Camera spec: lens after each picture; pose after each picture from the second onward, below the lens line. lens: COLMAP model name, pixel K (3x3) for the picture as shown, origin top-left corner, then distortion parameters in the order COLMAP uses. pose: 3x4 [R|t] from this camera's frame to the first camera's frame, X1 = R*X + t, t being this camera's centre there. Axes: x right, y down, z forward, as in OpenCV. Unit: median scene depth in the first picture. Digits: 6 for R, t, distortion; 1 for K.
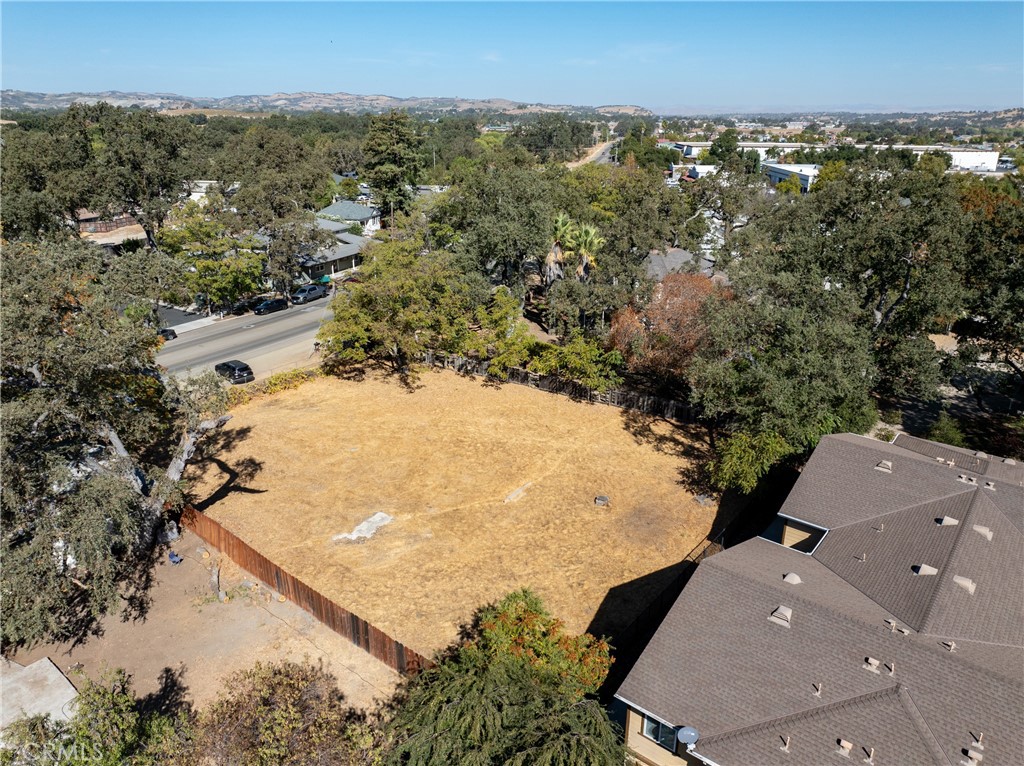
lens RADIAL K [[725.0, 0, 518.7], [0, 725.0, 361.5], [0, 0, 1]] dist [-0.036270, 0.007096]
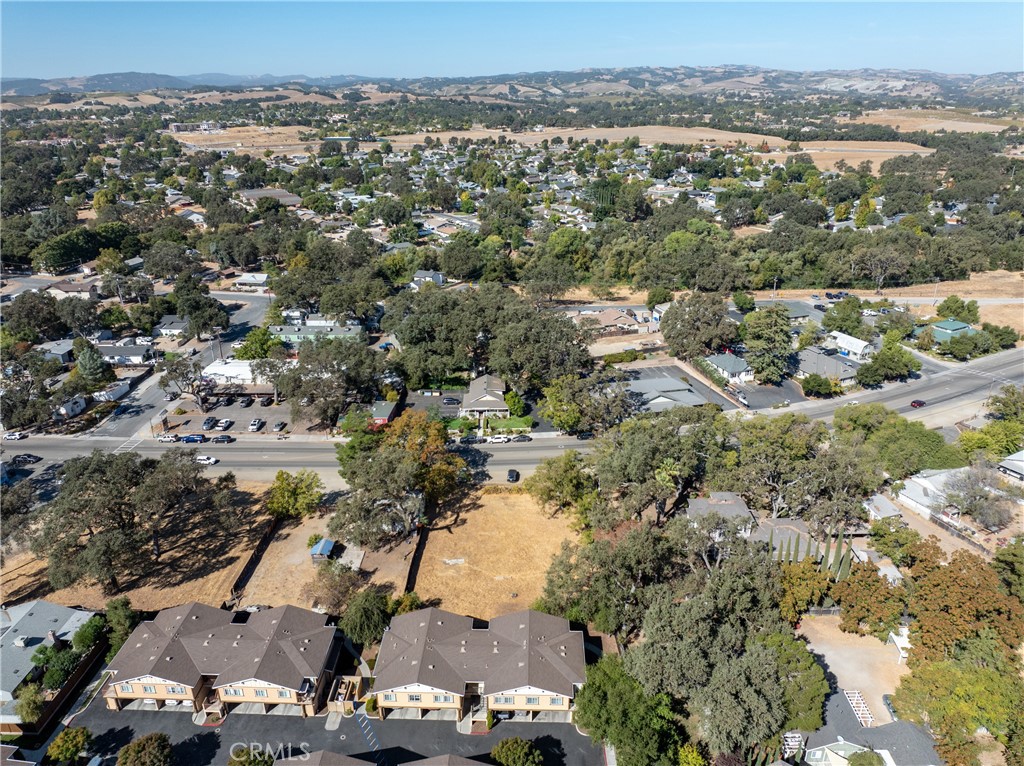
lens RADIAL K [[719.0, 0, 516.0], [0, 719.0, 381.9], [0, 0, 1]] dist [-0.039405, 0.003206]
pose [[0.606789, 0.297952, -0.736907, 1.236610], [-0.252684, 0.951301, 0.176572, -0.690926], [0.753630, 0.079063, 0.652527, -0.526822]]
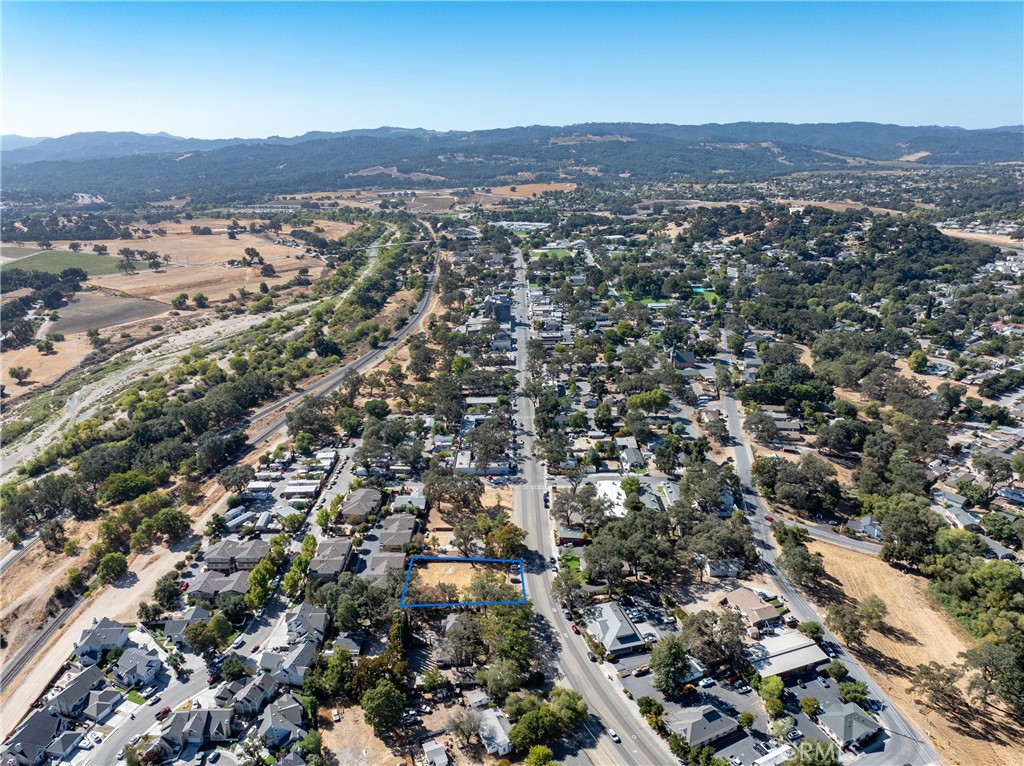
lens RADIAL K [[717.3, 0, 512.0], [0, 717.3, 383.0], [0, 0, 1]] dist [-0.024341, -0.001742]
pose [[-0.779315, 0.213531, -0.589128, 2.182068], [-0.184679, 0.820129, 0.541556, -3.688488], [0.598800, 0.530842, -0.599704, 3.183431]]
